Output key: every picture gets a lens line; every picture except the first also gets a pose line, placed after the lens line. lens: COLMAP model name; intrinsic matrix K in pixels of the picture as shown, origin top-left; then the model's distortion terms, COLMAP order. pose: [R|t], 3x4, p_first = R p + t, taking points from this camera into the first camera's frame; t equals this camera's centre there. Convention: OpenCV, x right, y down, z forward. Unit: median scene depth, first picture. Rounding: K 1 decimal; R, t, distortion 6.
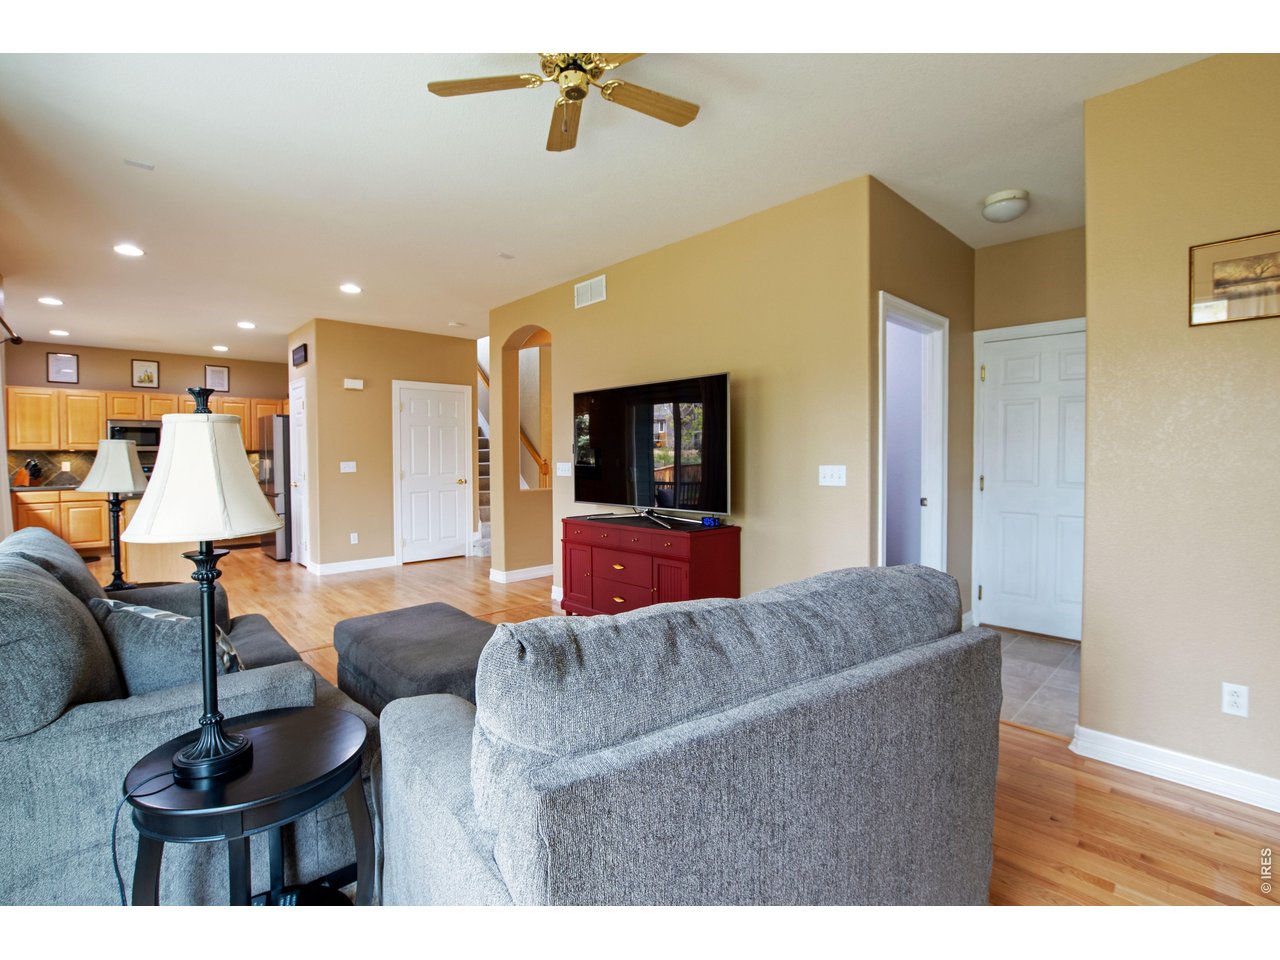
lens RADIAL K [[595.6, 0, 640.0], [0, 595.6, 480.0], [0, 0, 1]] dist [-0.026752, 0.001722]
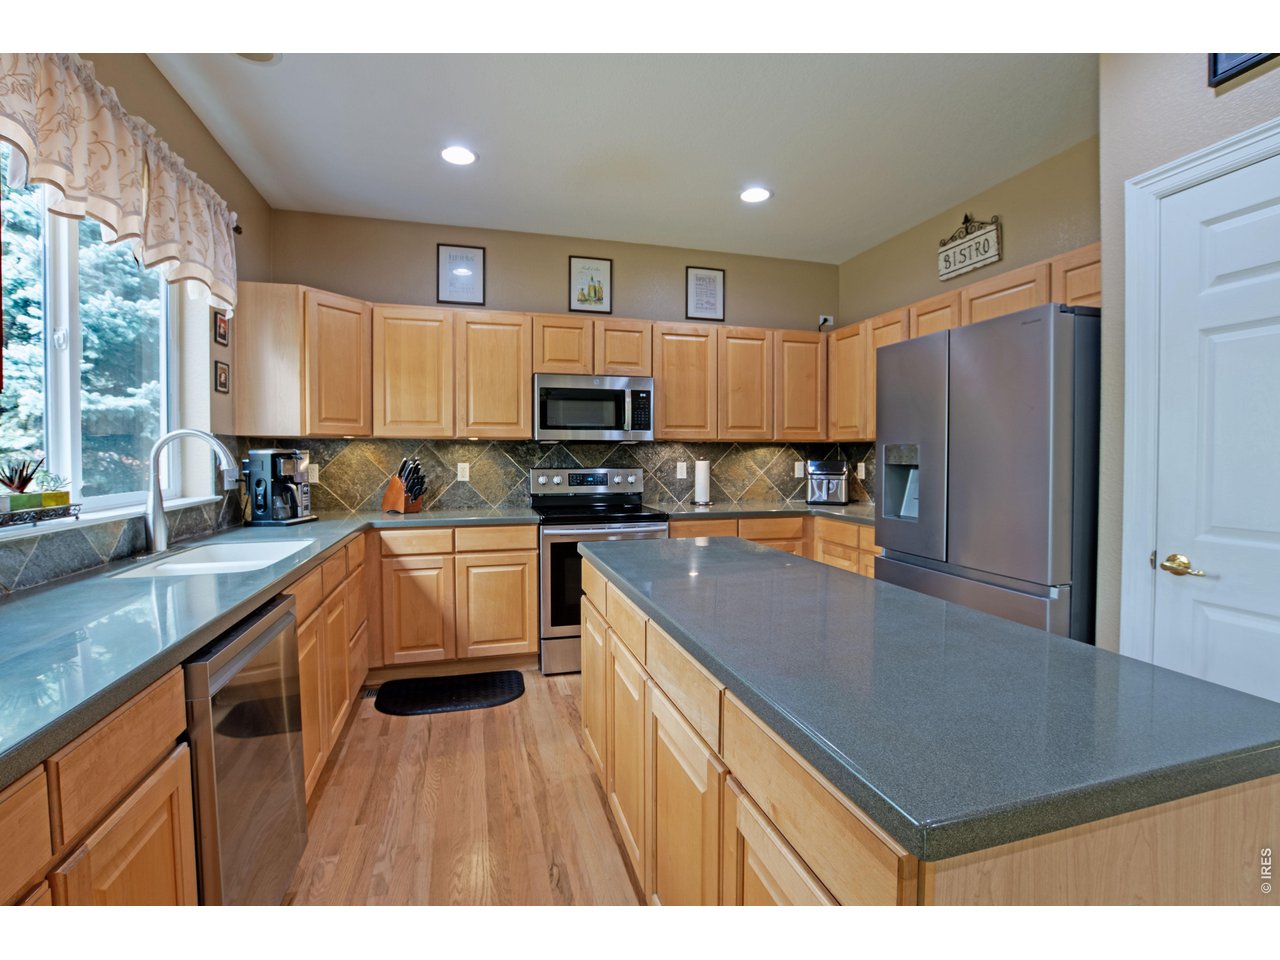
lens RADIAL K [[595.6, 0, 640.0], [0, 595.6, 480.0], [0, 0, 1]] dist [-0.026752, 0.001722]
pose [[0.889187, 0.022742, -0.456978, -0.642187], [-0.019431, 0.999740, 0.011944, -0.026006], [0.457131, -0.001741, 0.889398, 0.637795]]
